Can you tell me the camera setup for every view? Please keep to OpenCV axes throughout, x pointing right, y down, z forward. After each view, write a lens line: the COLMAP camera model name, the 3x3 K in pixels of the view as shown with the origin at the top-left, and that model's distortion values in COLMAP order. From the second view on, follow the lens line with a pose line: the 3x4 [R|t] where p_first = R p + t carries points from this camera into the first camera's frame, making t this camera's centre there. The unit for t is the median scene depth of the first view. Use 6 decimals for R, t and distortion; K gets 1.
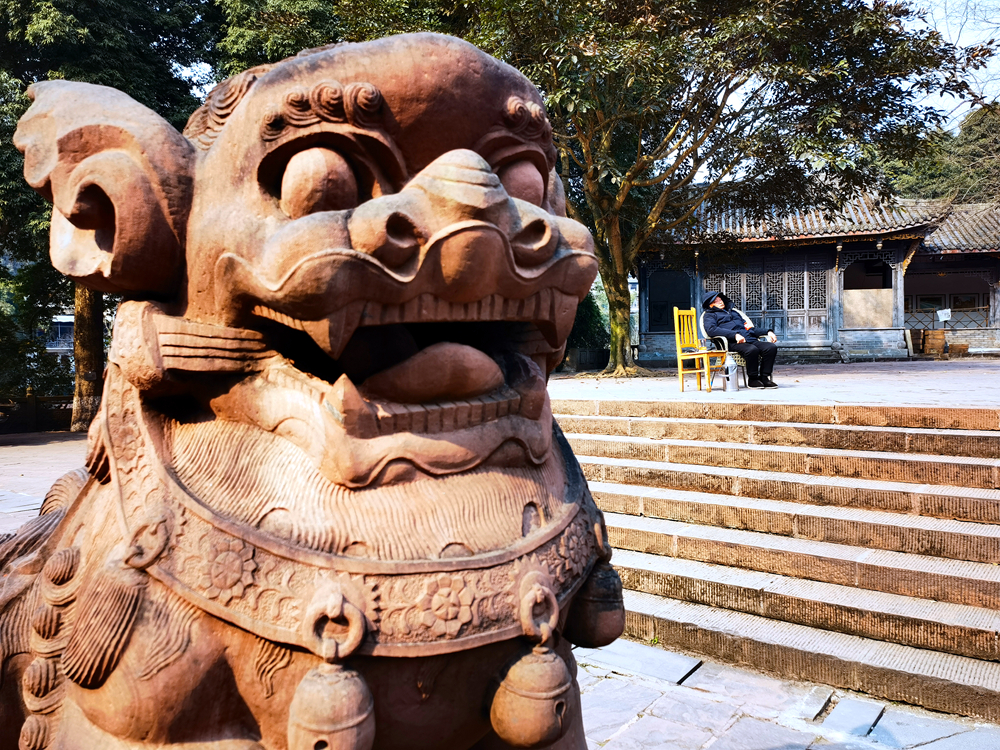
lens RADIAL K [[774.4, 0, 498.7], [0, 774.4, 383.9], [0, 0, 1]] dist [0.058794, -0.007286]
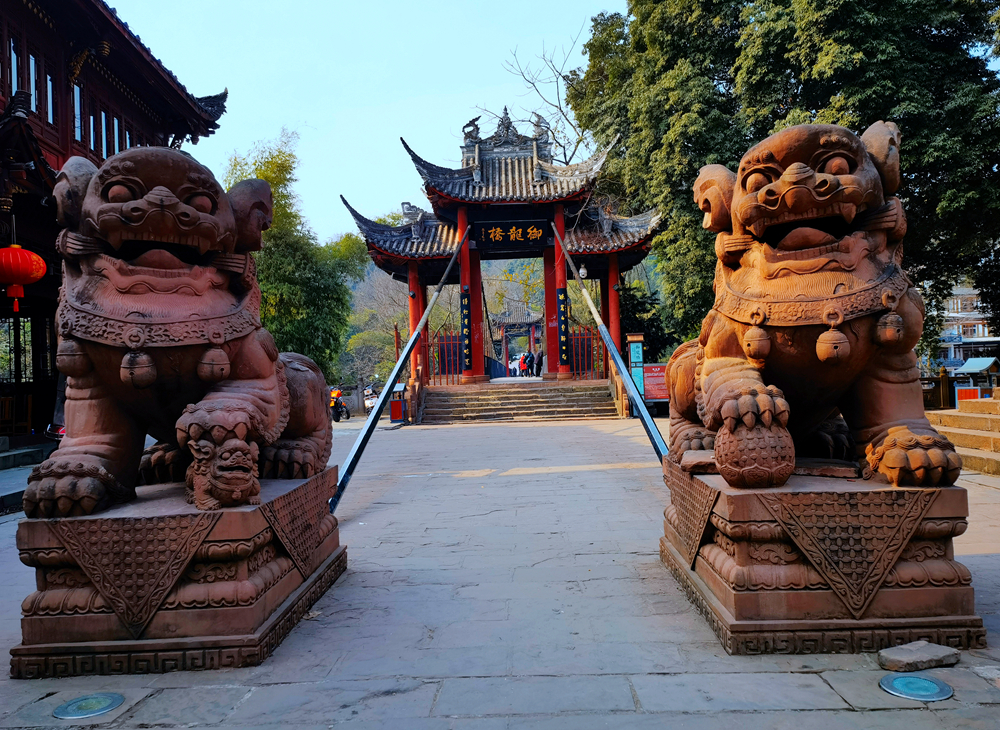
lens RADIAL K [[792.4, 0, 497.2], [0, 792.4, 365.4], [0, 0, 1]] dist [0.016468, 0.003026]
pose [[0.578777, -0.026339, -0.815060, 1.781198], [0.013774, 0.999651, -0.022523, 0.542531], [0.815370, 0.001809, 0.578938, -1.742997]]
